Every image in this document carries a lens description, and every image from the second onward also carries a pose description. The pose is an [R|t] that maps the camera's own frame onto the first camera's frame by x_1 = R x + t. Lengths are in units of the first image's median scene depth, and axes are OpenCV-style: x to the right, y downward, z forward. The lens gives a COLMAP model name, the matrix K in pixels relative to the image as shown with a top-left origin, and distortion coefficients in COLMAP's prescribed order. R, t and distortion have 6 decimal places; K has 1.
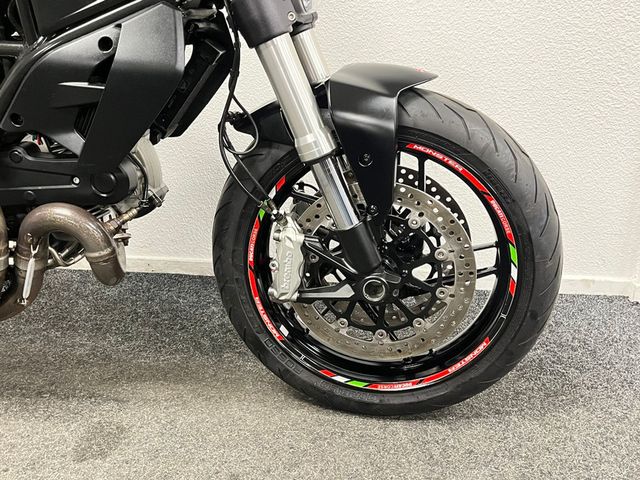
lens RADIAL K [[622.1, 0, 320.5], [0, 622.1, 232.0], [0, 0, 1]] dist [0.012470, 0.009858]
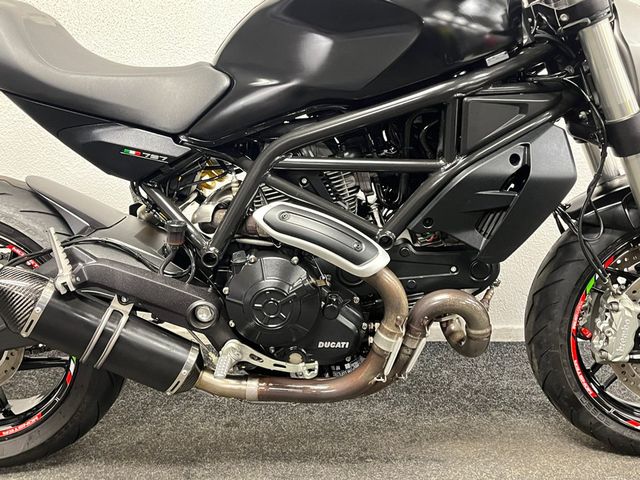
lens RADIAL K [[636.1, 0, 320.0], [0, 636.1, 240.0], [0, 0, 1]] dist [0.006331, 0.012237]
pose [[0.996304, -0.046322, 0.072336, -0.672805], [0.051019, 0.996613, -0.064495, -0.067739], [-0.069104, 0.067948, 0.995293, -0.165783]]
